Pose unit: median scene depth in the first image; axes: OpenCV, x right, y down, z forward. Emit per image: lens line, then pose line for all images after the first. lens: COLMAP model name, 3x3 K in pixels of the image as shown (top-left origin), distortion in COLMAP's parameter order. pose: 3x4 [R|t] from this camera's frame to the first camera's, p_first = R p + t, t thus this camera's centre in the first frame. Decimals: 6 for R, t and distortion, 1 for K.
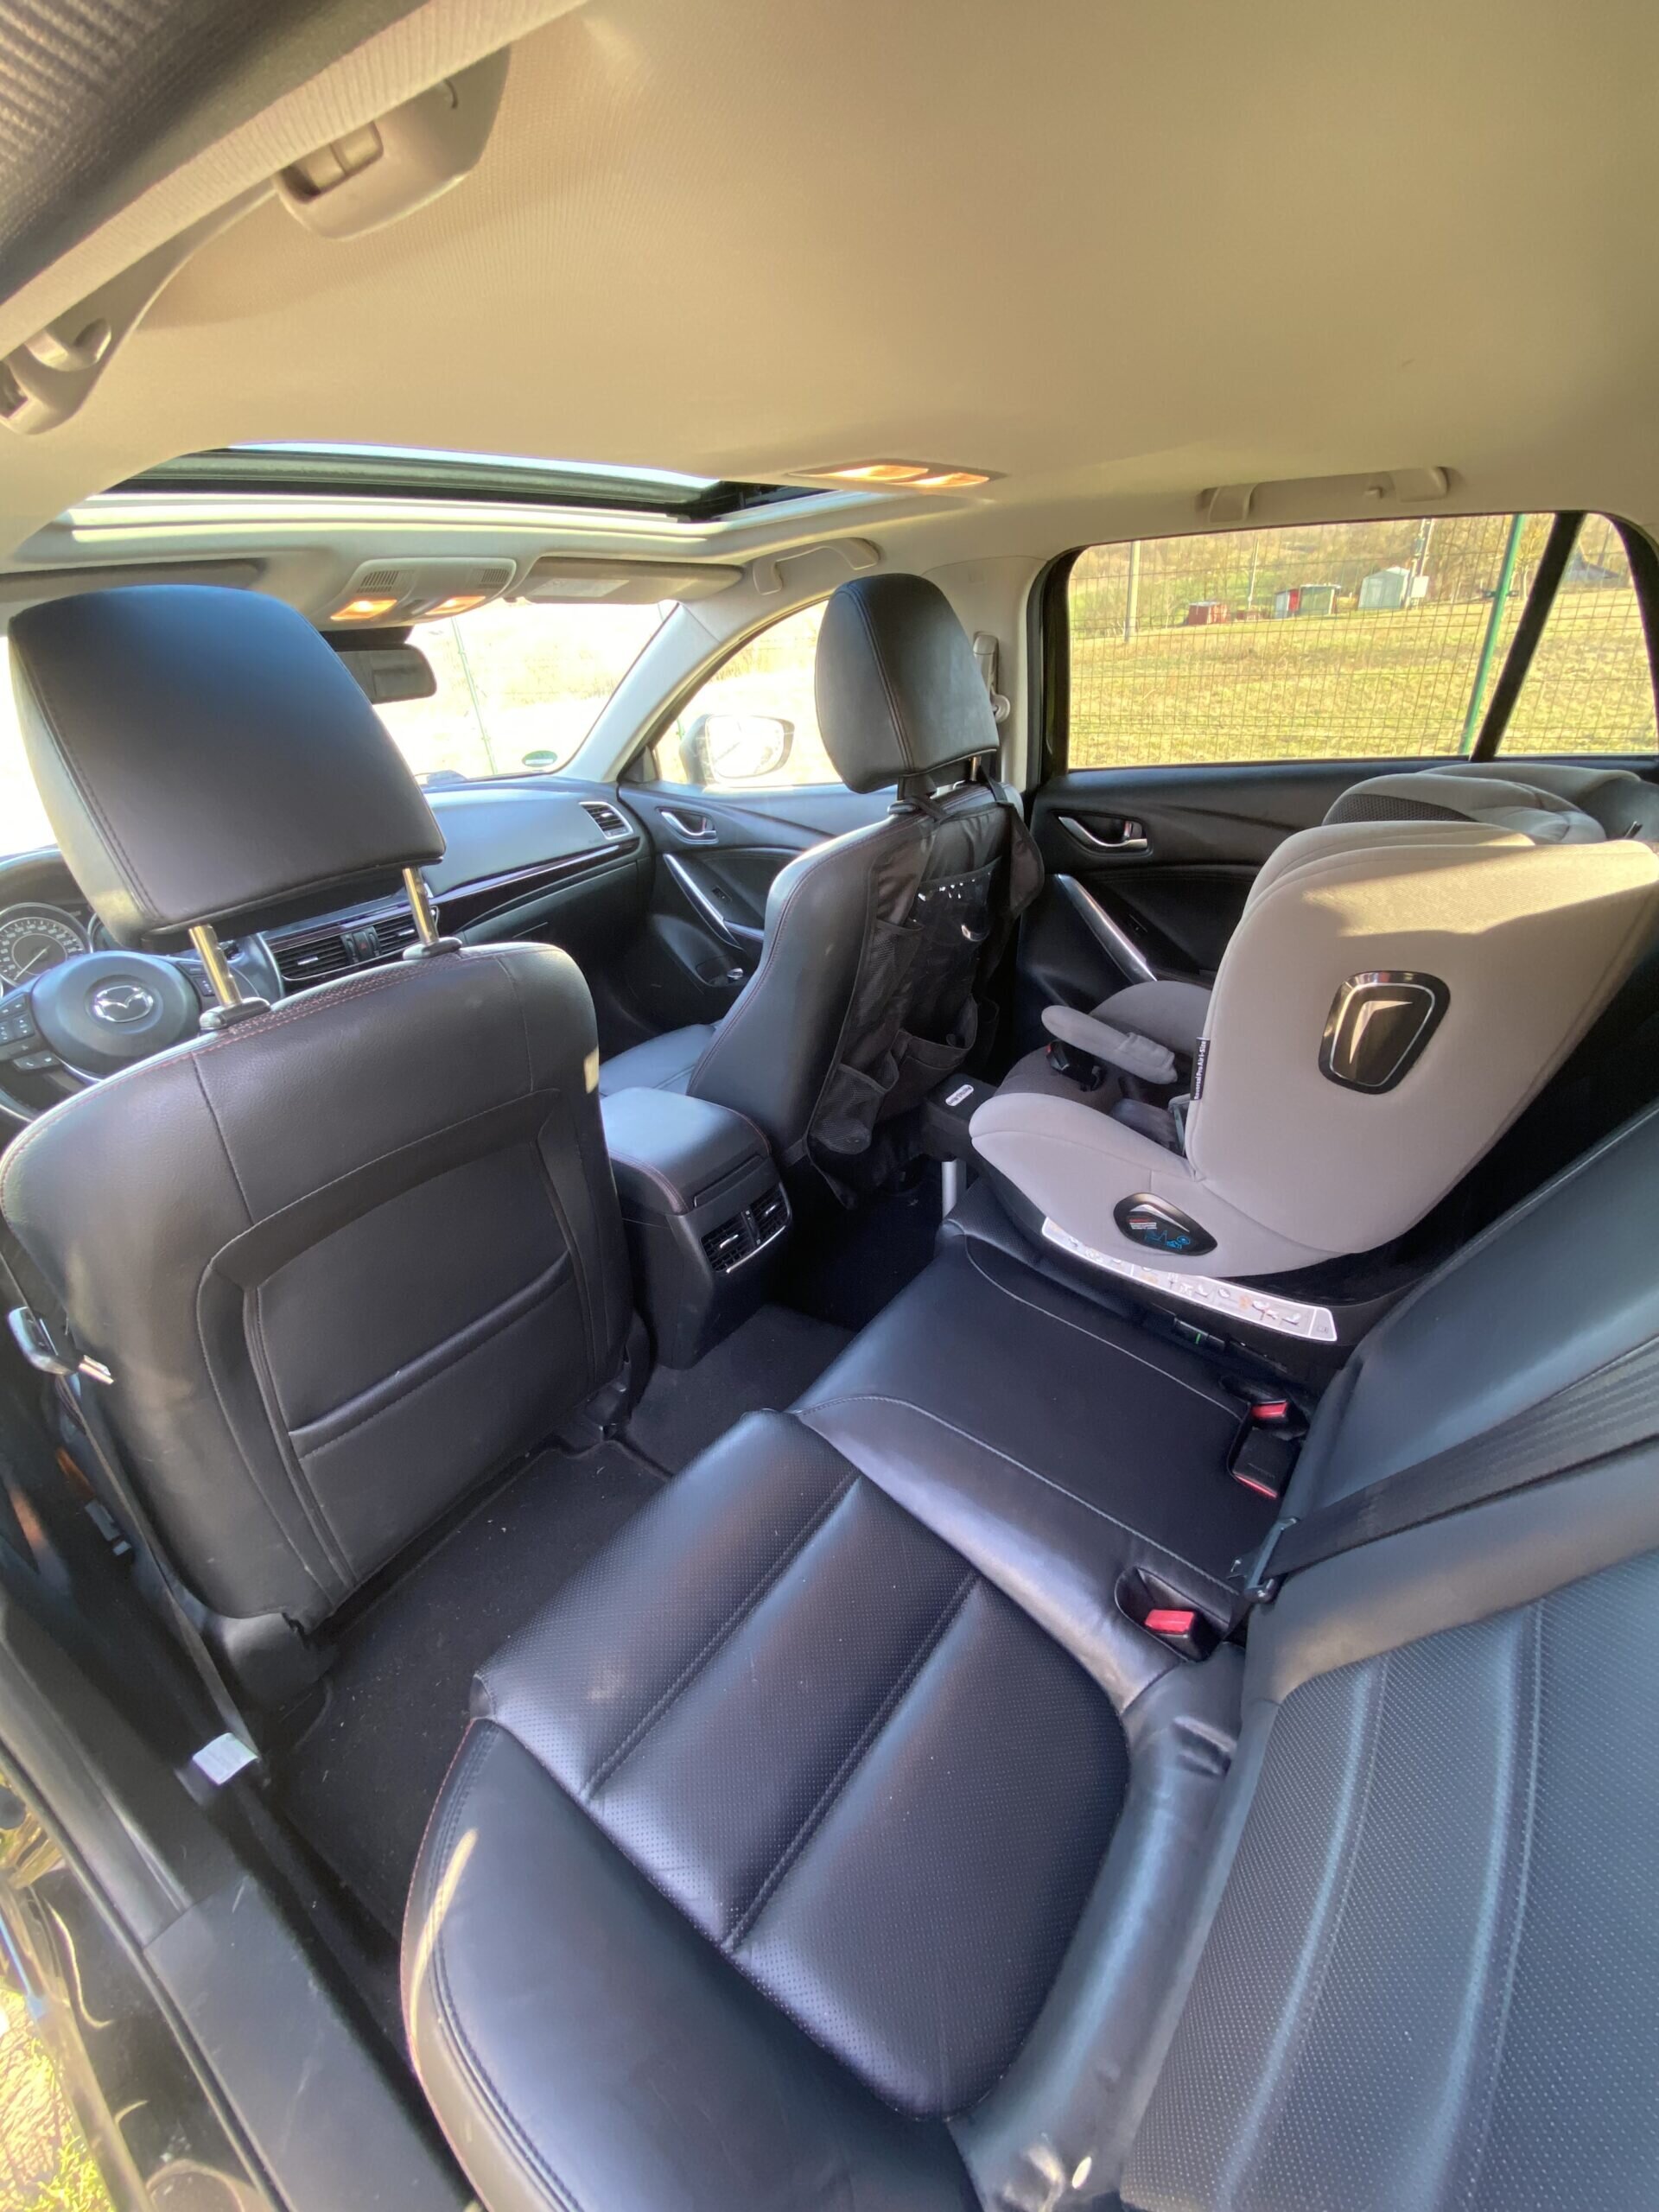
lens RADIAL K [[879.8, 0, 829.5], [0, 879.8, 1106.0], [0, 0, 1]] dist [0.013131, -0.011109]
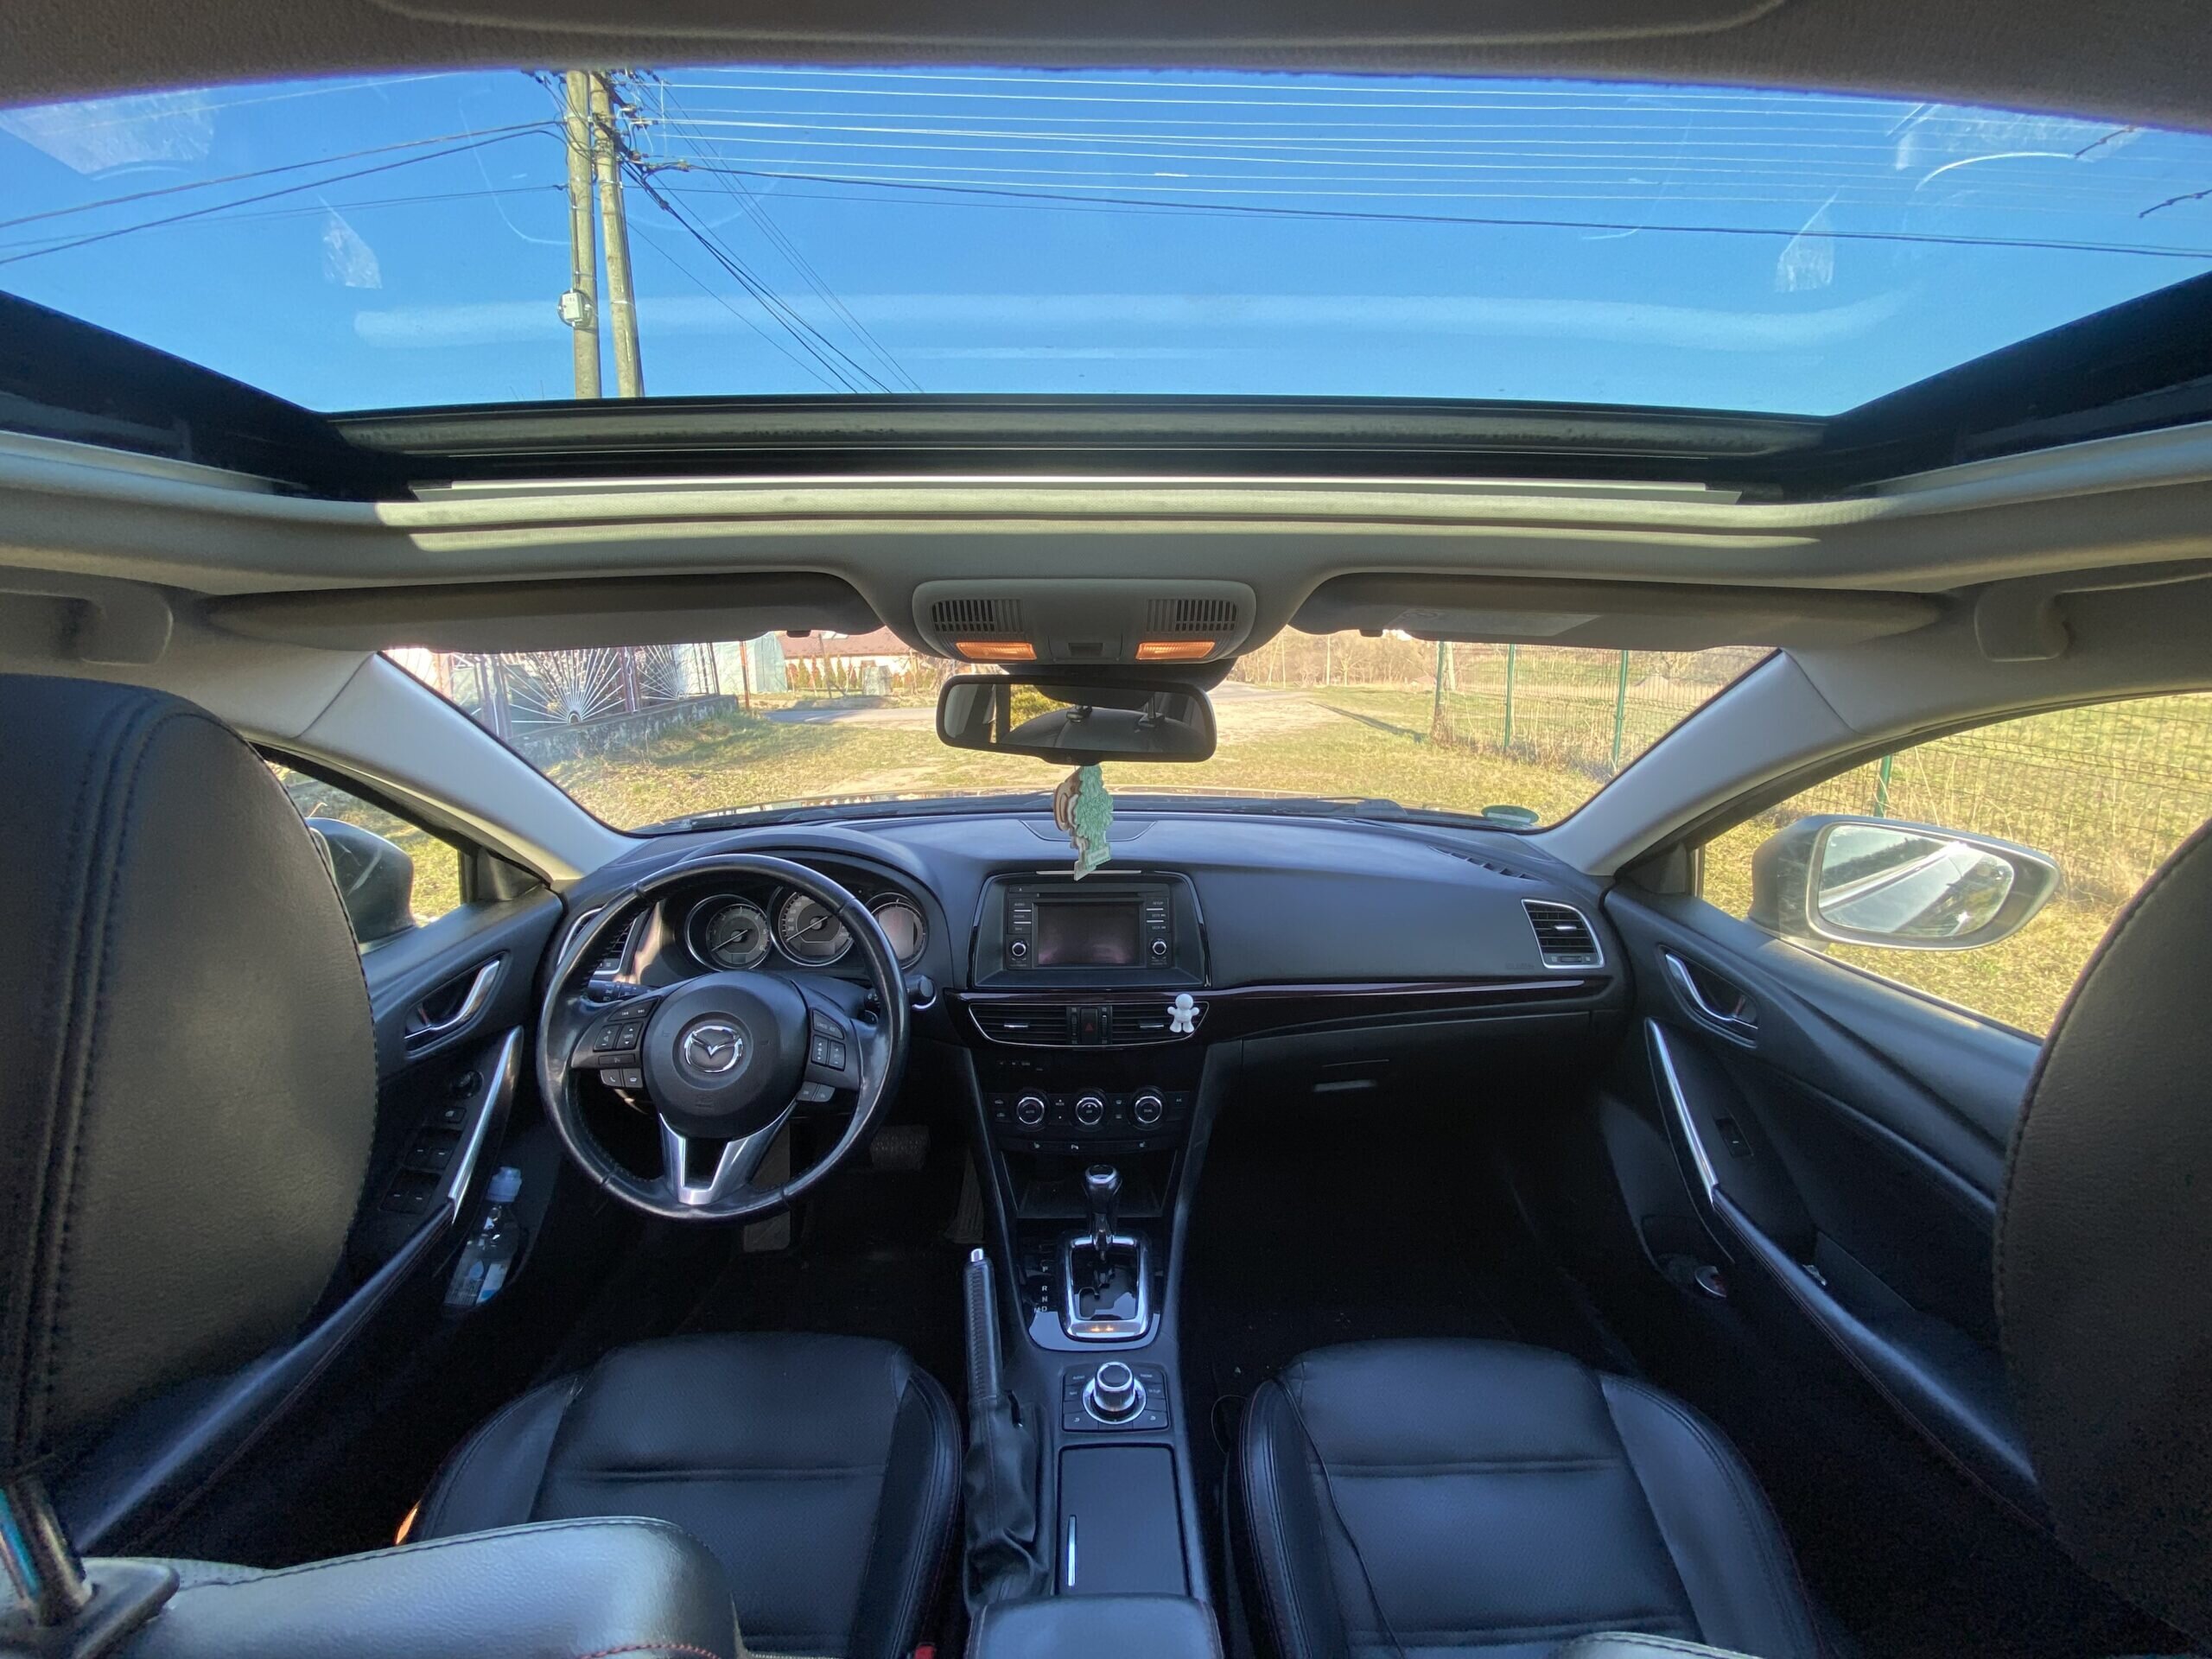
lens RADIAL K [[879.8, 0, 1106.0], [0, 879.8, 829.5], [0, 0, 1]] dist [0.013131, -0.011109]
pose [[0.614457, 0.247952, -0.748974, -0.004688], [-0.419802, 0.906534, -0.044292, -0.233244], [0.667988, 0.341636, 0.661117, 0.357371]]
